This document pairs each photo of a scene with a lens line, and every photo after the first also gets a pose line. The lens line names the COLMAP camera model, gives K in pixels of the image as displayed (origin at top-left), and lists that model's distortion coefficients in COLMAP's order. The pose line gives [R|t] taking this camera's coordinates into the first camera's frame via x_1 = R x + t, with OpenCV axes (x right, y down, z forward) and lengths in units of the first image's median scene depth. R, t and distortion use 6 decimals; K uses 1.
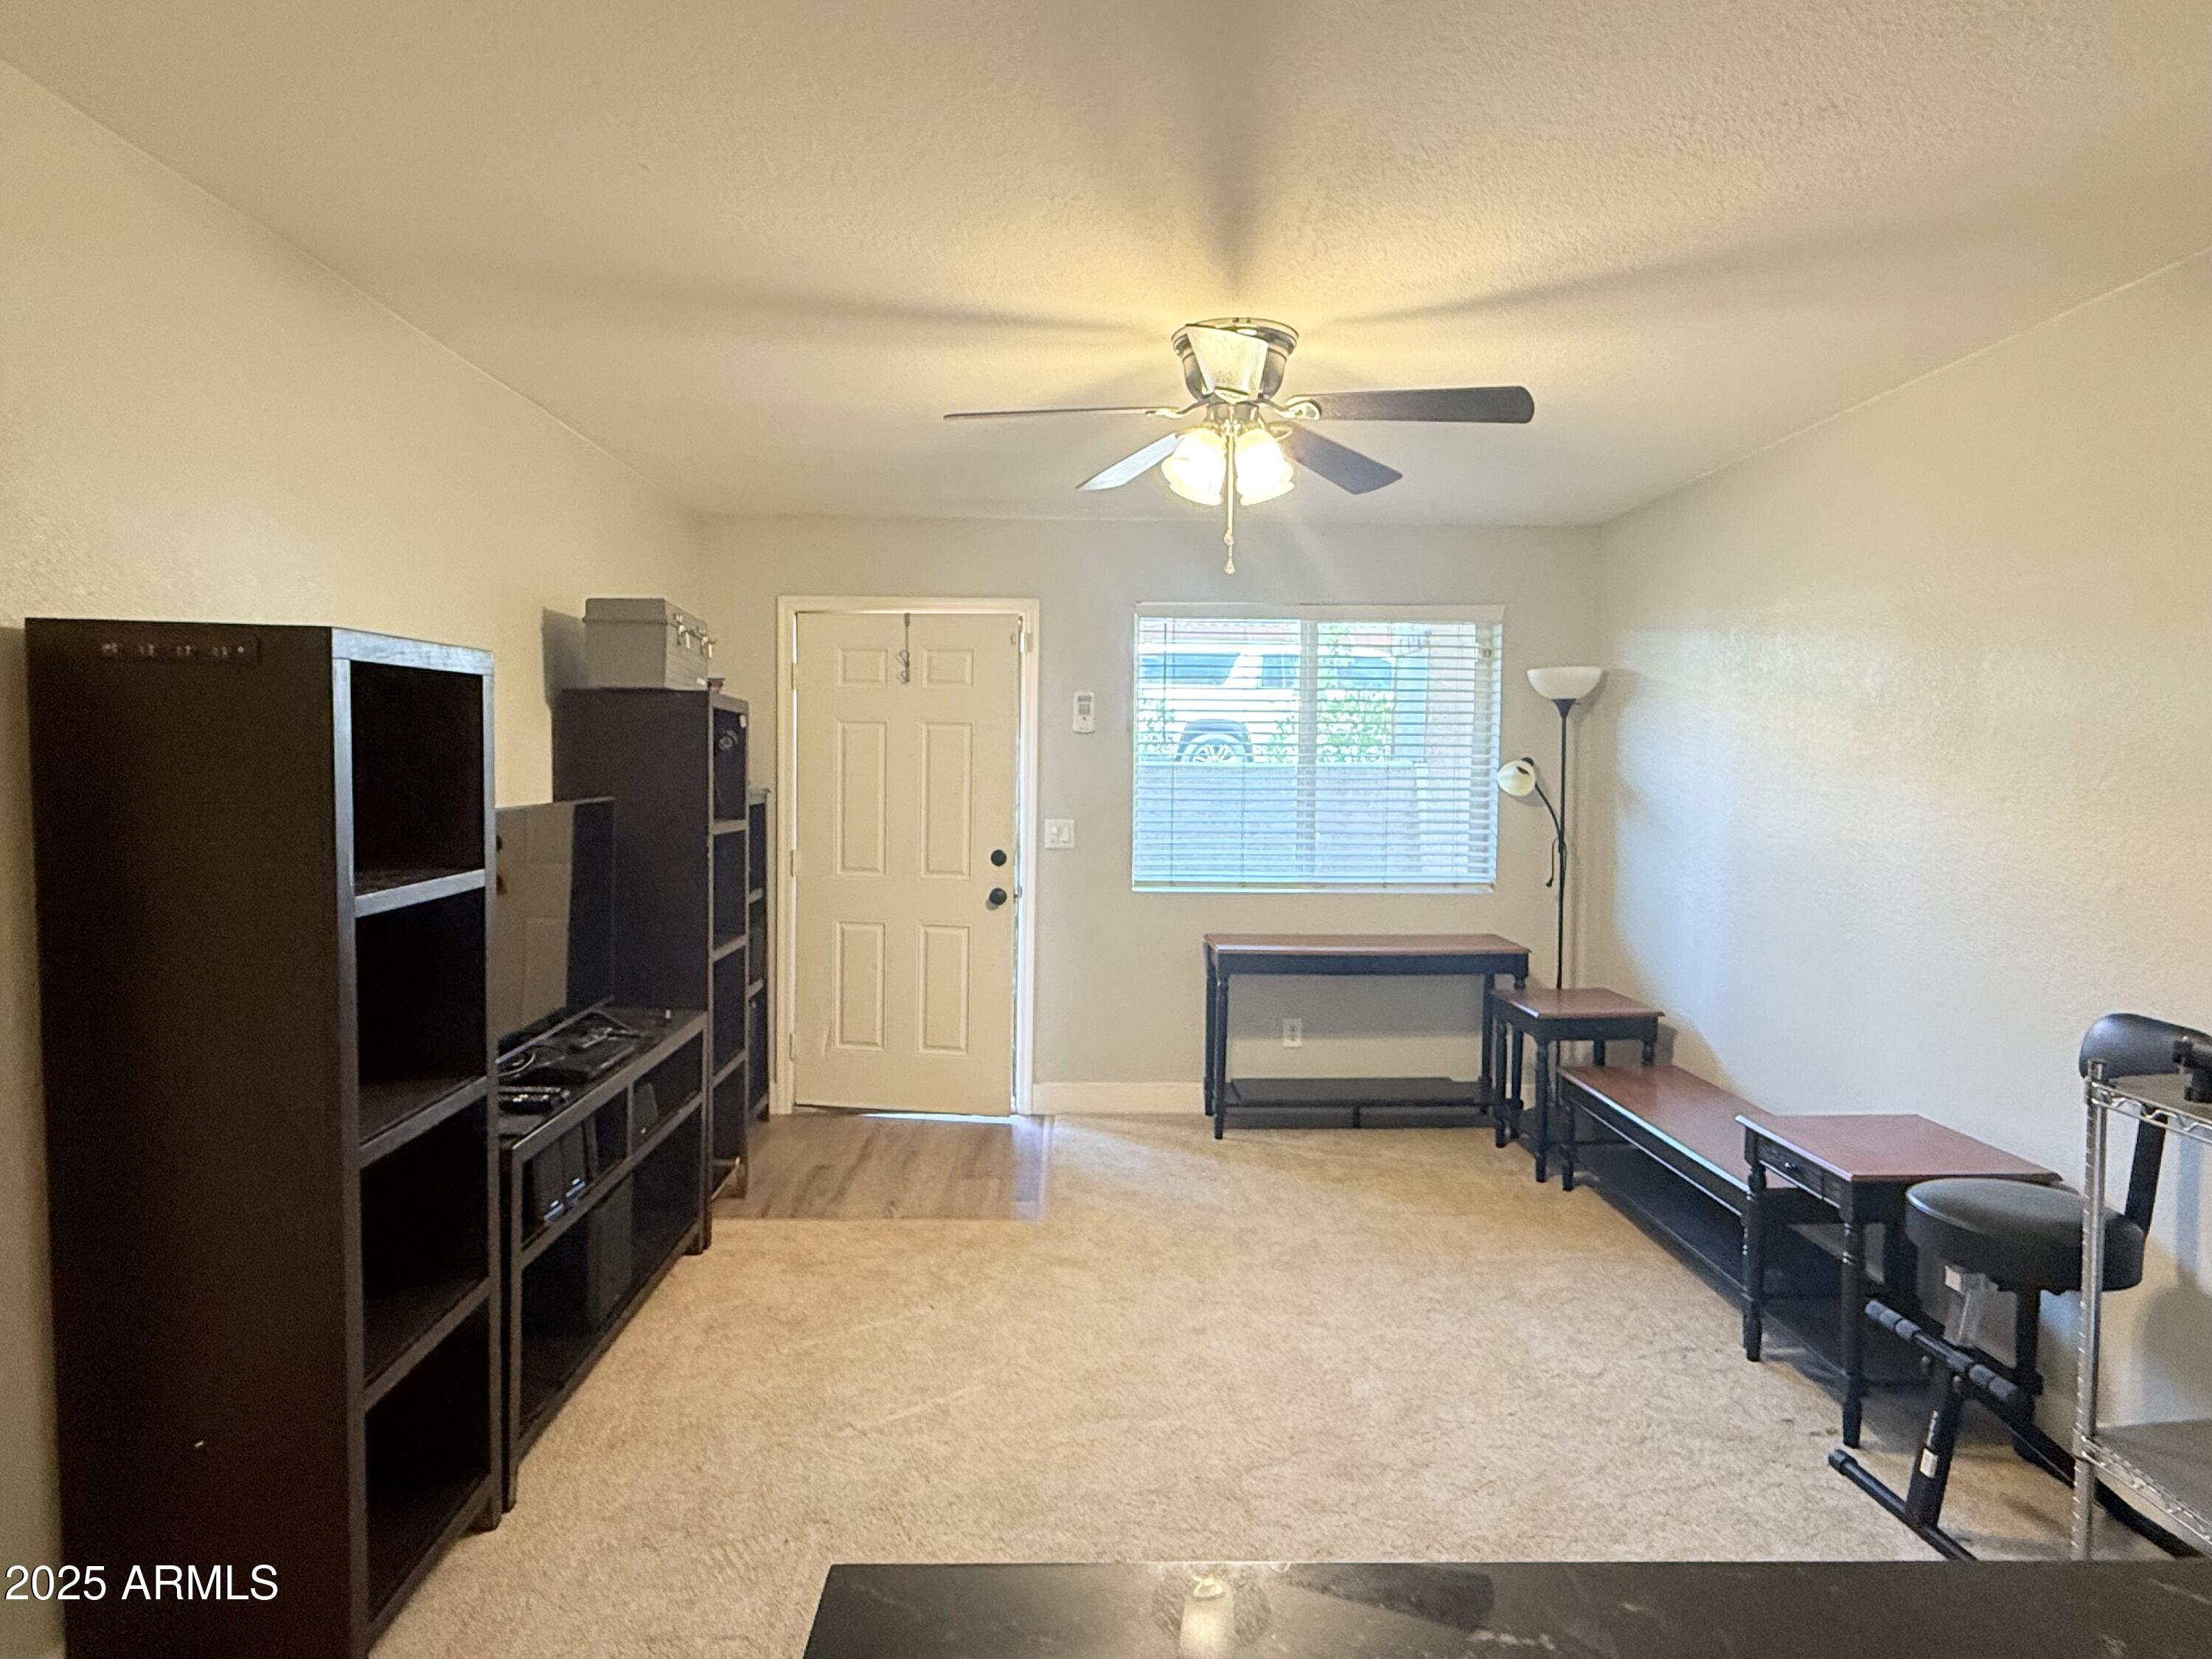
lens RADIAL K [[1244.3, 0, 1098.1], [0, 1244.3, 832.6], [0, 0, 1]] dist [0.001760, -0.000930]
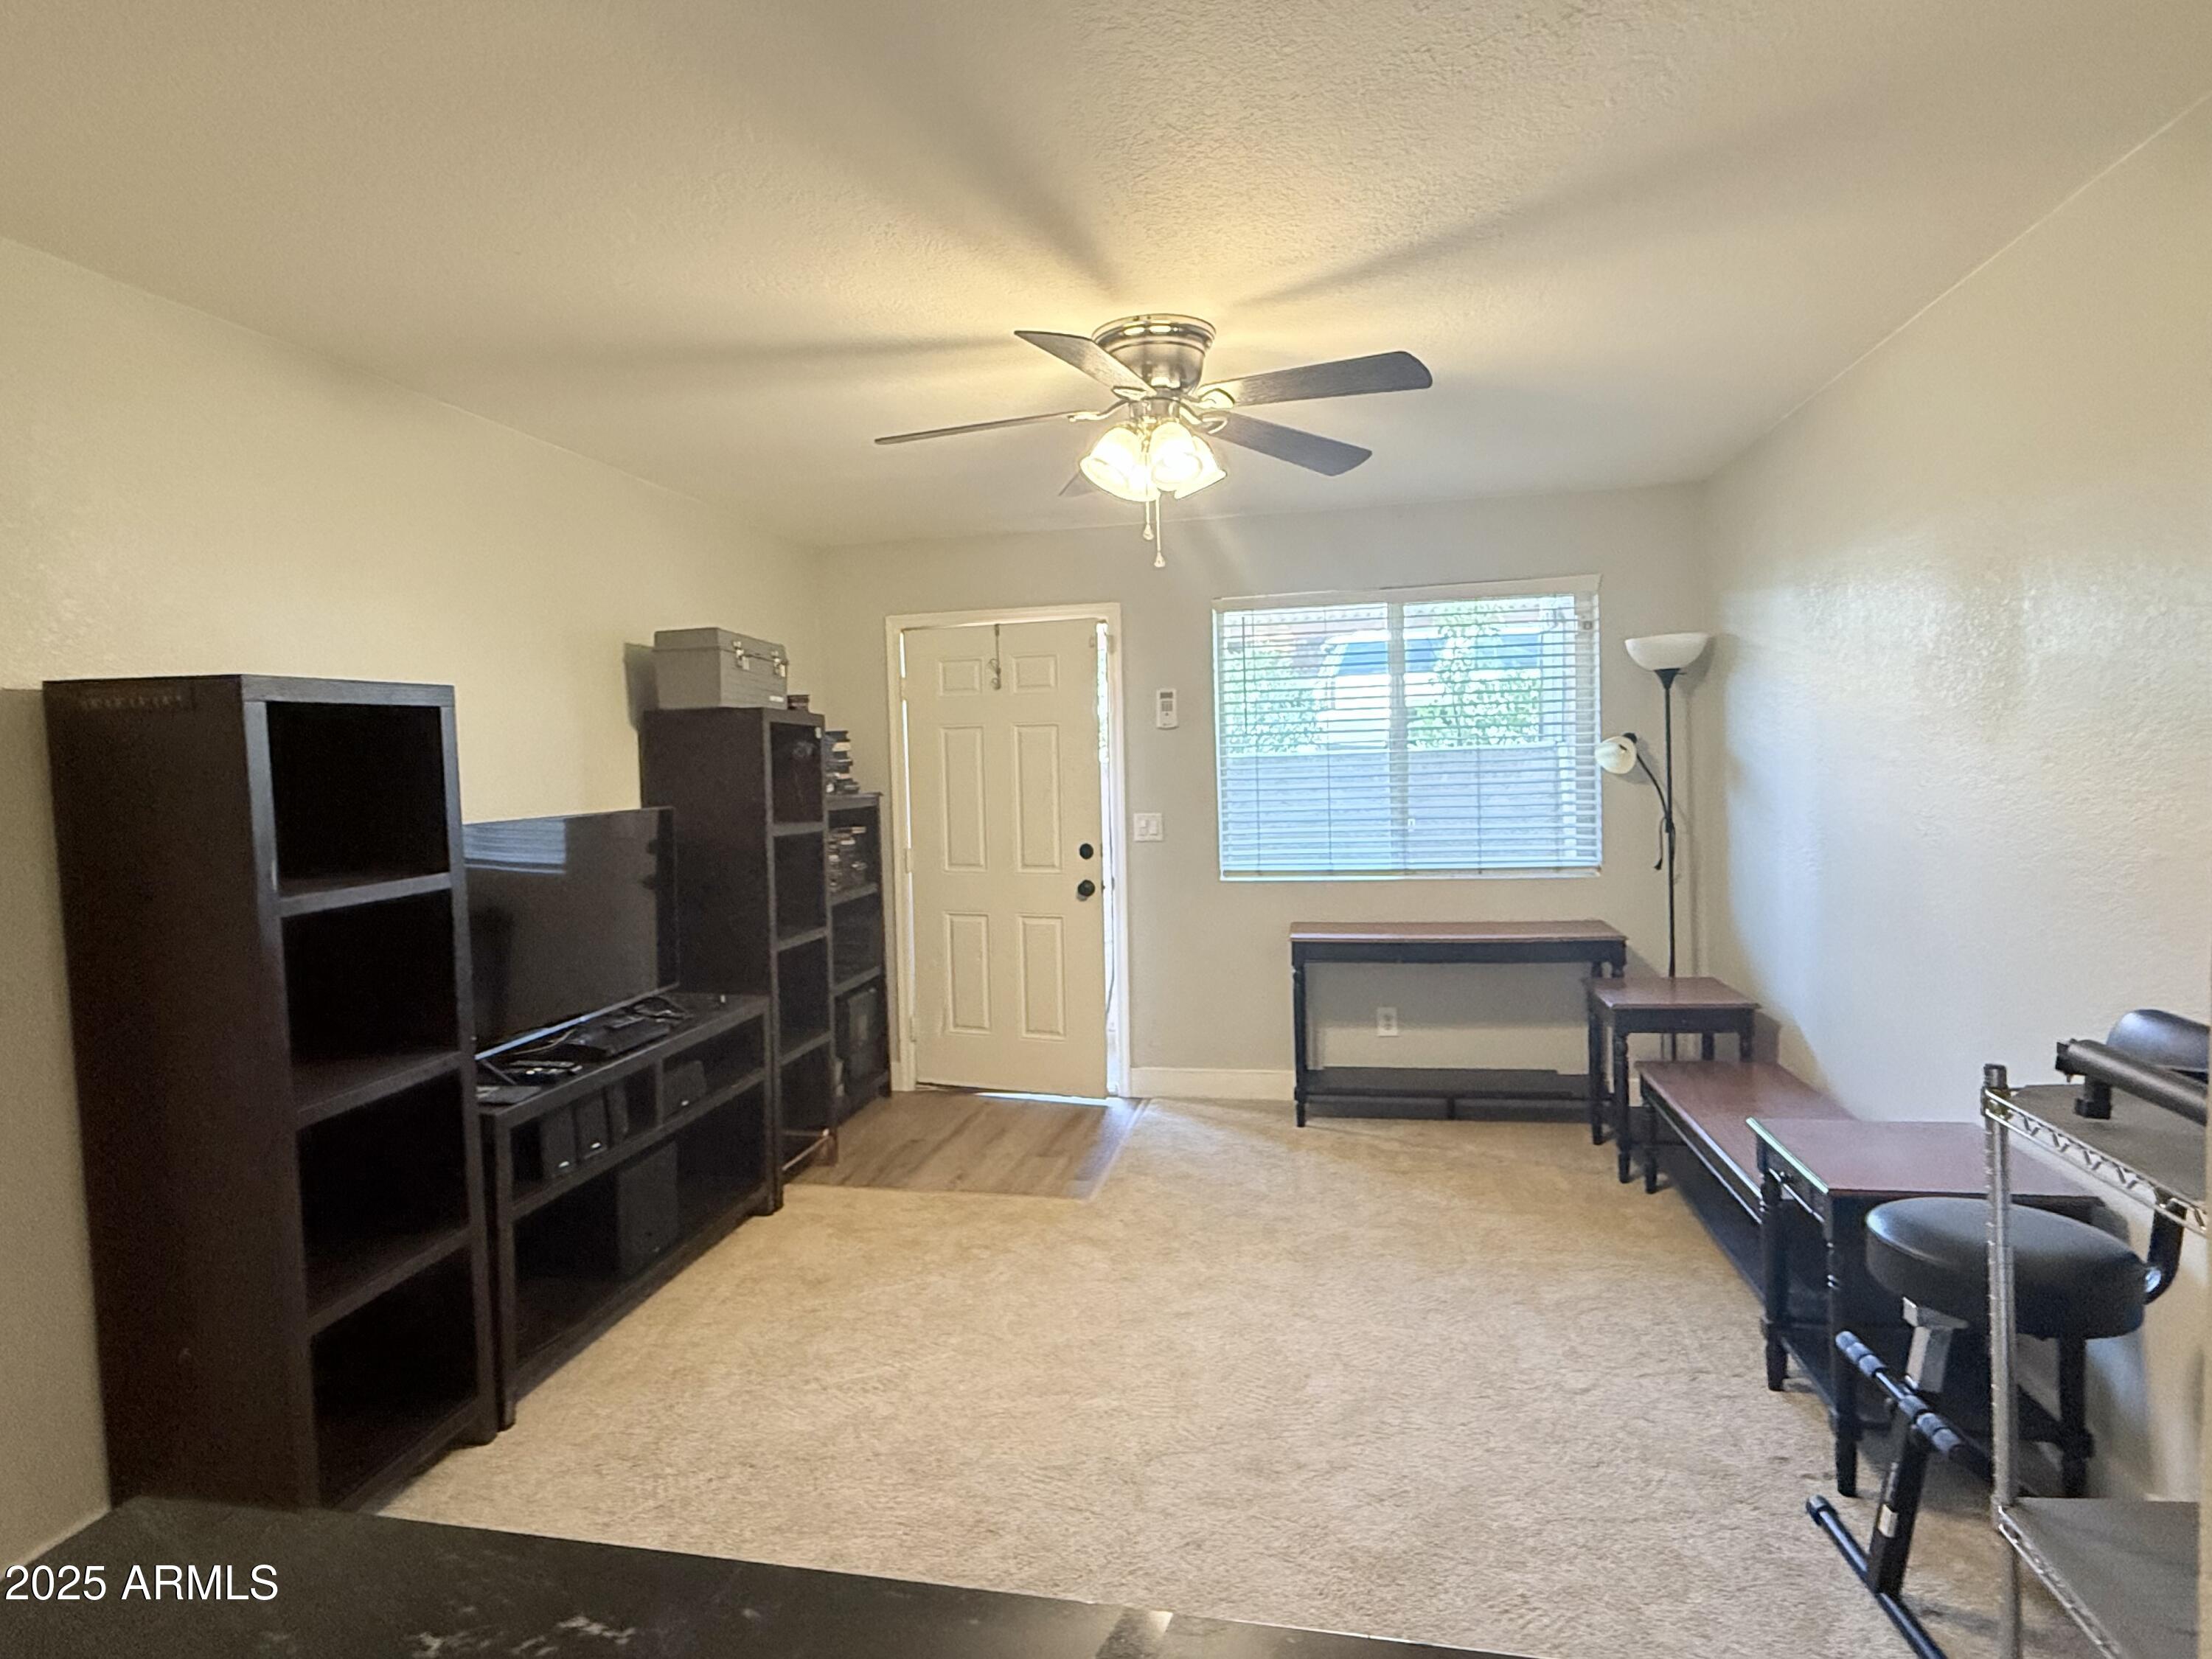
lens RADIAL K [[1190.3, 0, 1093.7], [0, 1190.3, 820.8], [0, 0, 1]] dist [0.000638, -0.000116]
pose [[0.972562, -0.028071, -0.230946, 0.211850], [0.027066, 0.999605, -0.007520, 0.003107], [0.231066, 0.001063, 0.972938, 0.034935]]
